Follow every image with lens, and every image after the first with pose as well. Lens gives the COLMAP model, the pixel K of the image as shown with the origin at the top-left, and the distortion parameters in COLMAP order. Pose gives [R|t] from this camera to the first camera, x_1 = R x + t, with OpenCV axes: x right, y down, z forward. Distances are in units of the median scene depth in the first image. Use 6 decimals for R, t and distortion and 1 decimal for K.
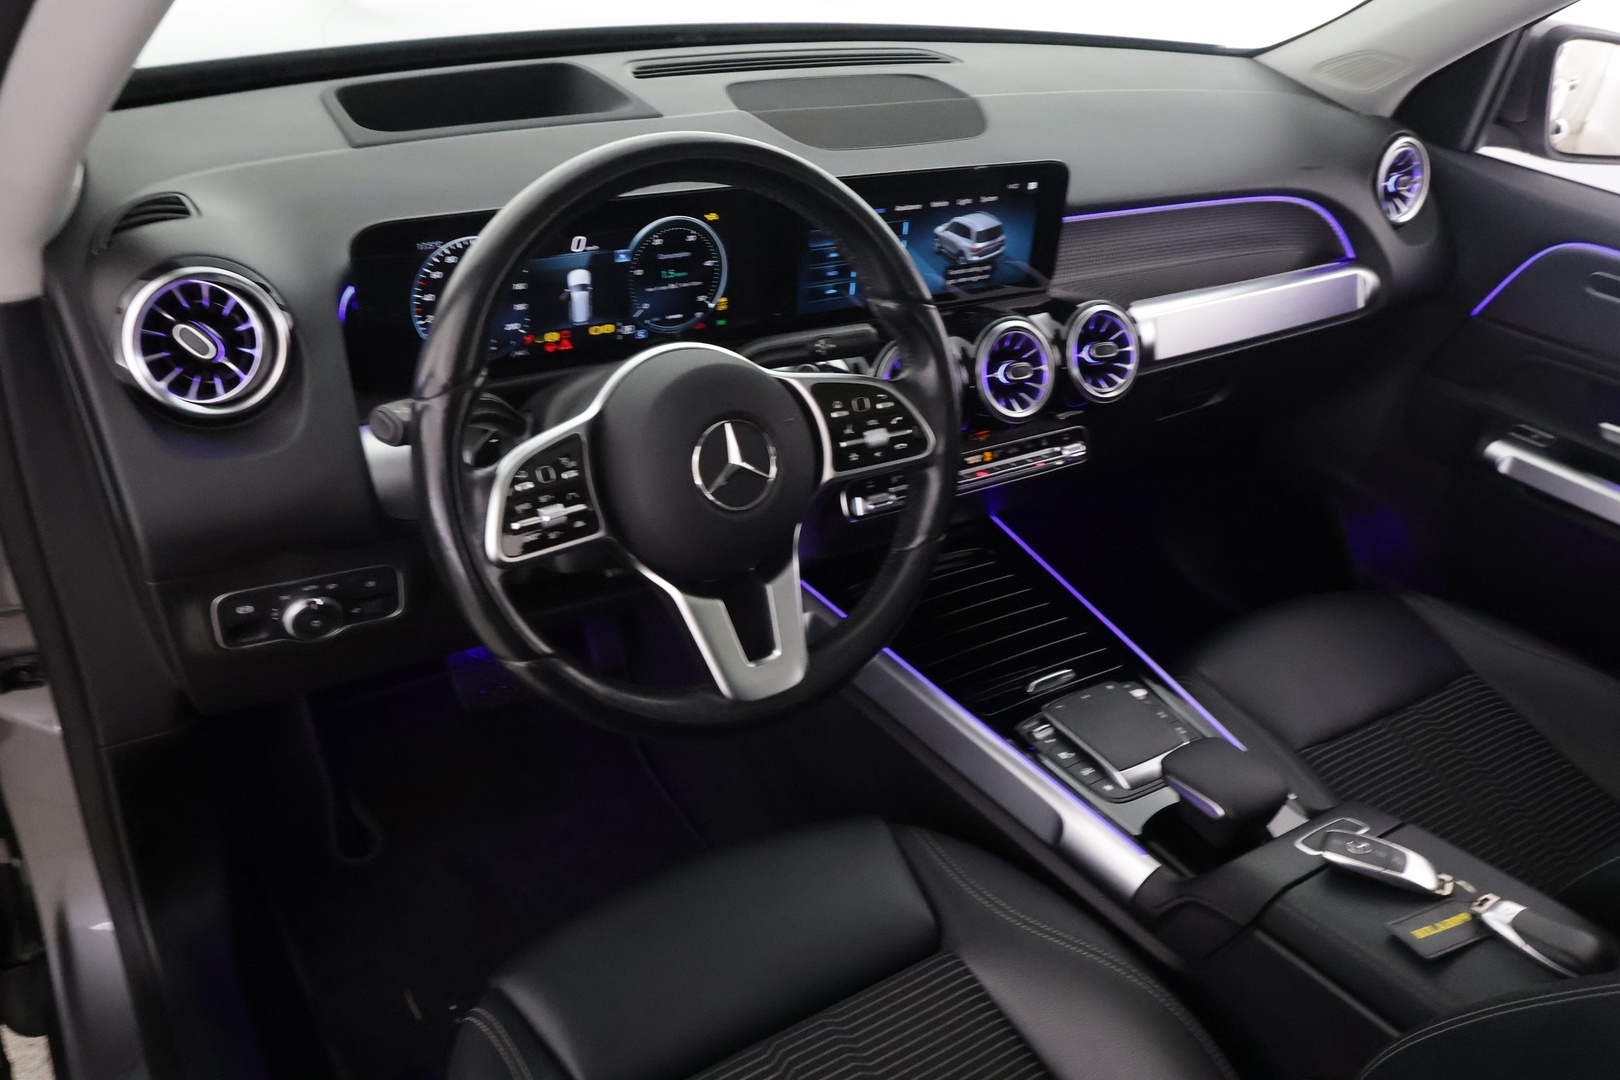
lens RADIAL K [[1290.5, 0, 805.2], [0, 1290.5, 551.1], [0, 0, 1]] dist [0.024002, -0.007307]
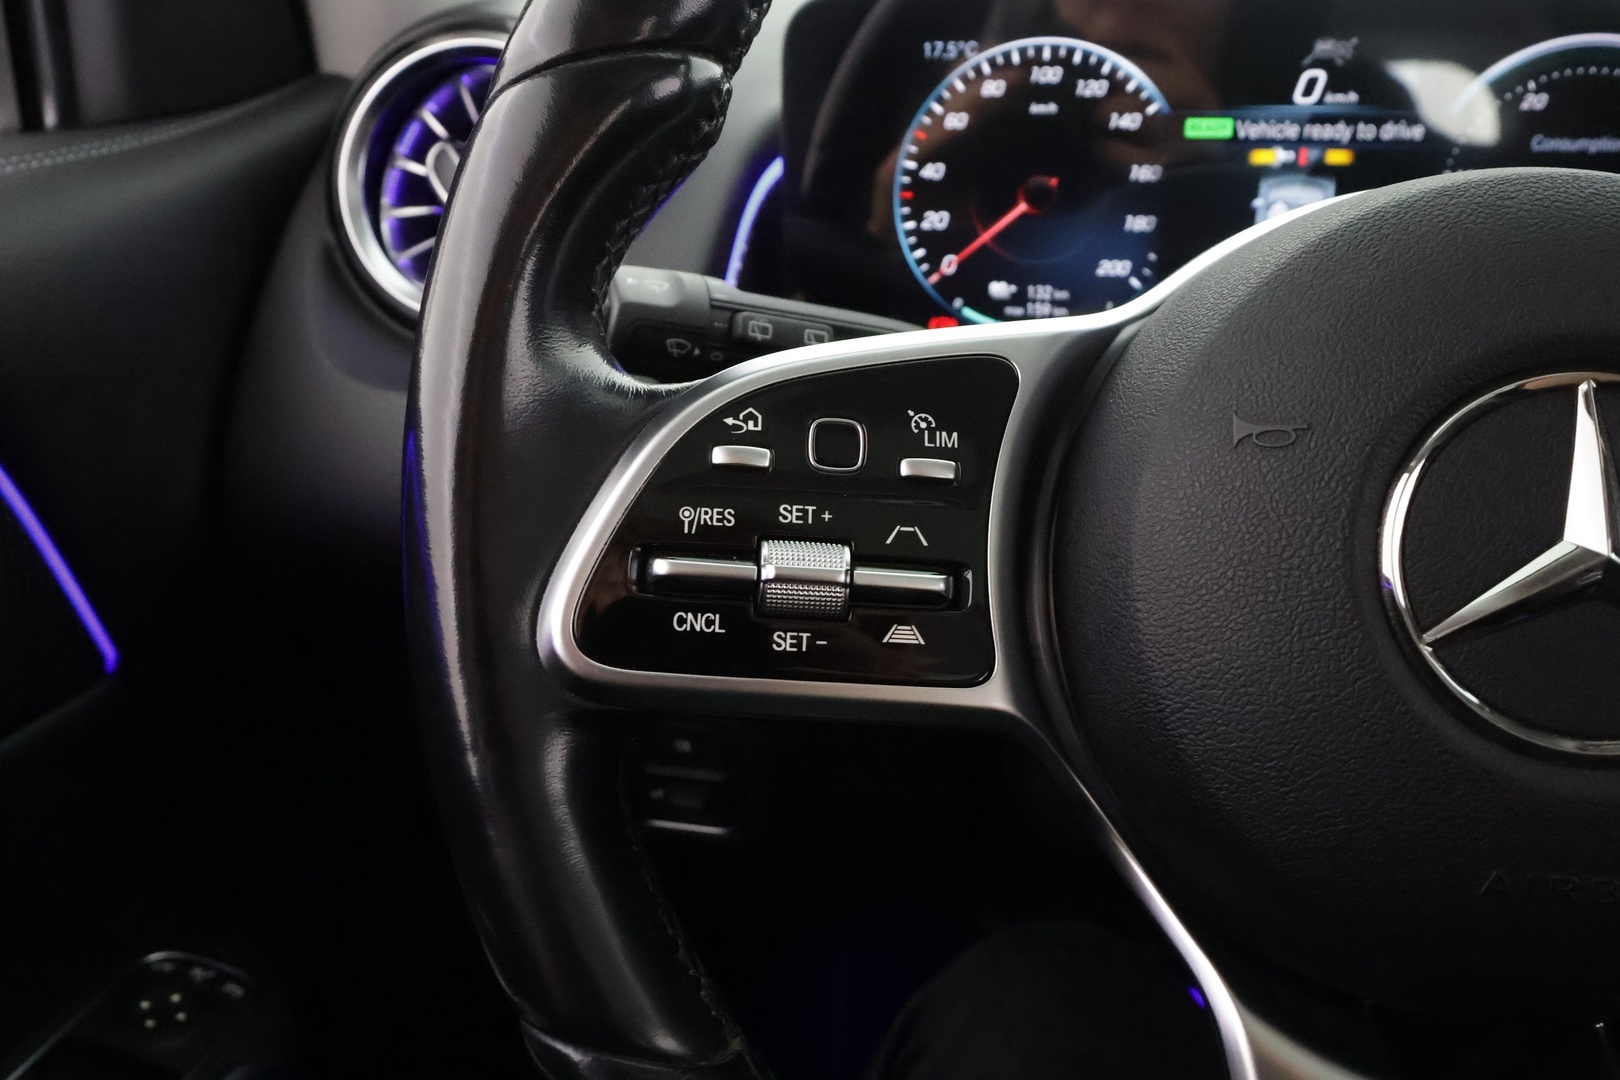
lens RADIAL K [[1290.5, 0, 798.8], [0, 1290.5, 542.7], [0, 0, 1]] dist [0.024002, -0.007307]
pose [[0.753928, 0.151203, -0.639320, -0.008946], [-0.294199, 0.947826, -0.122772, 0.001147], [0.587400, 0.280649, 0.759076, 0.545081]]
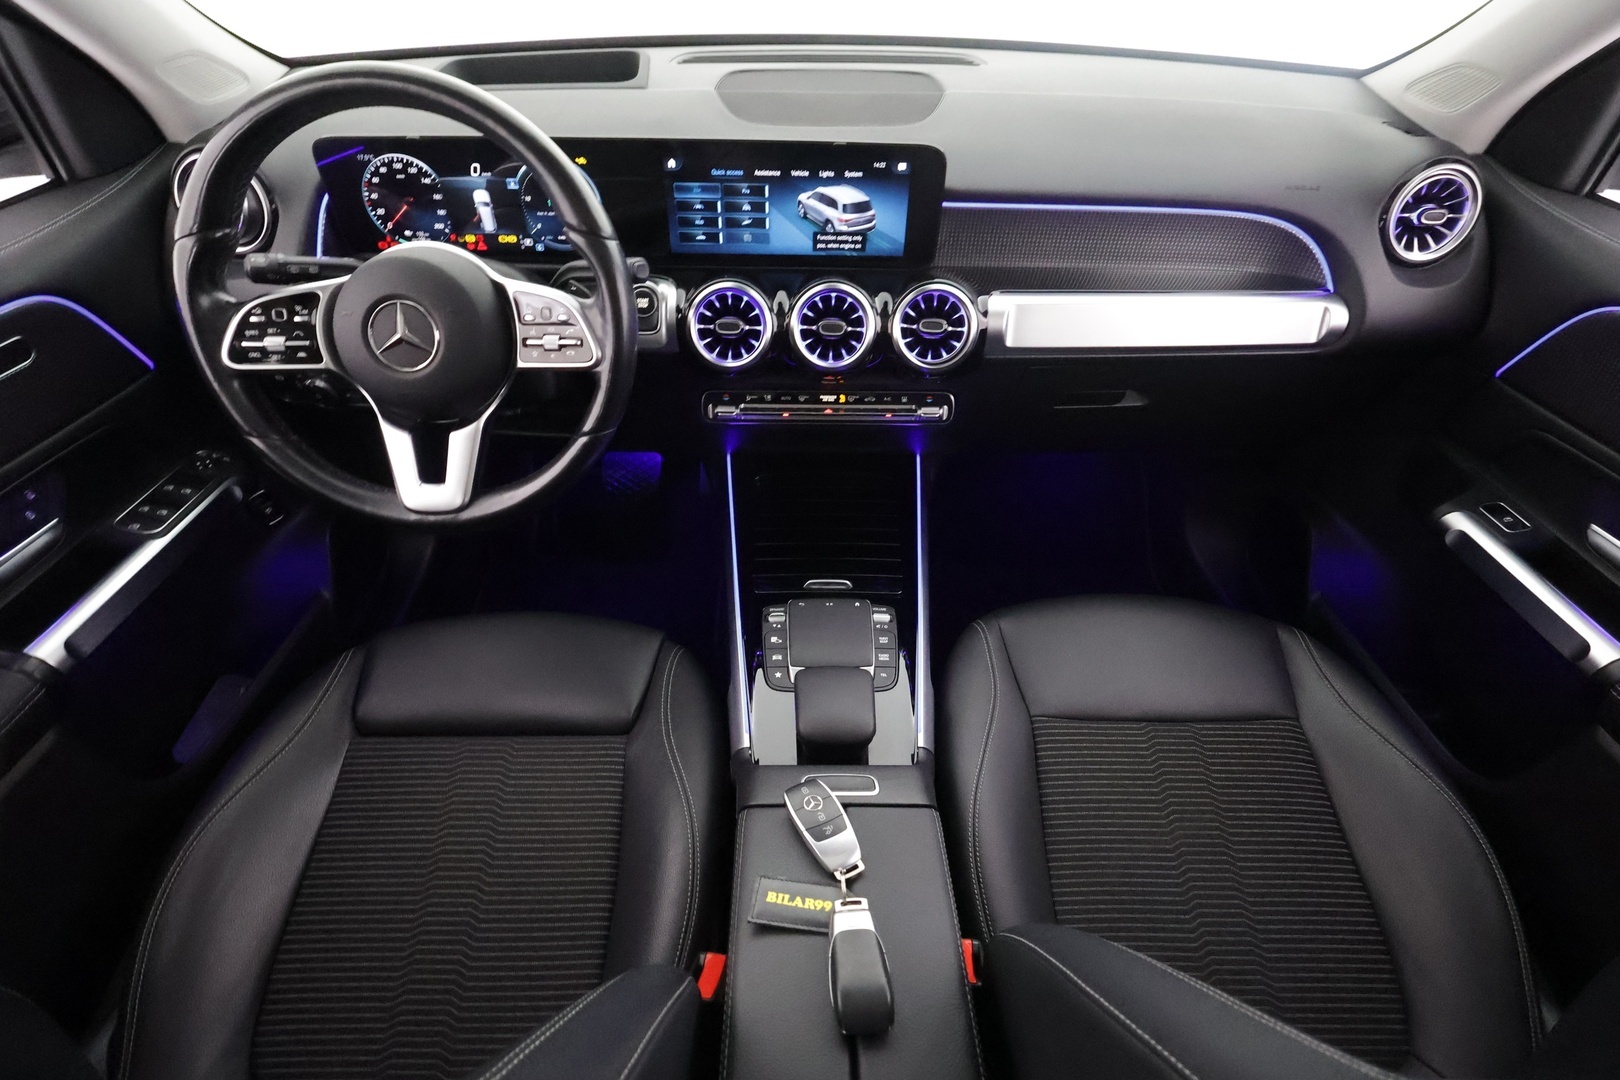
lens RADIAL K [[751.6, 0, 769.1], [0, 751.6, 544.5], [0, 0, 1]] dist [0.005547, -0.000136]
pose [[0.834788, 0.303501, -0.459366, 0.509644], [-0.231841, 0.950539, 0.206701, -0.081731], [0.499379, -0.066052, 0.863862, 0.371053]]
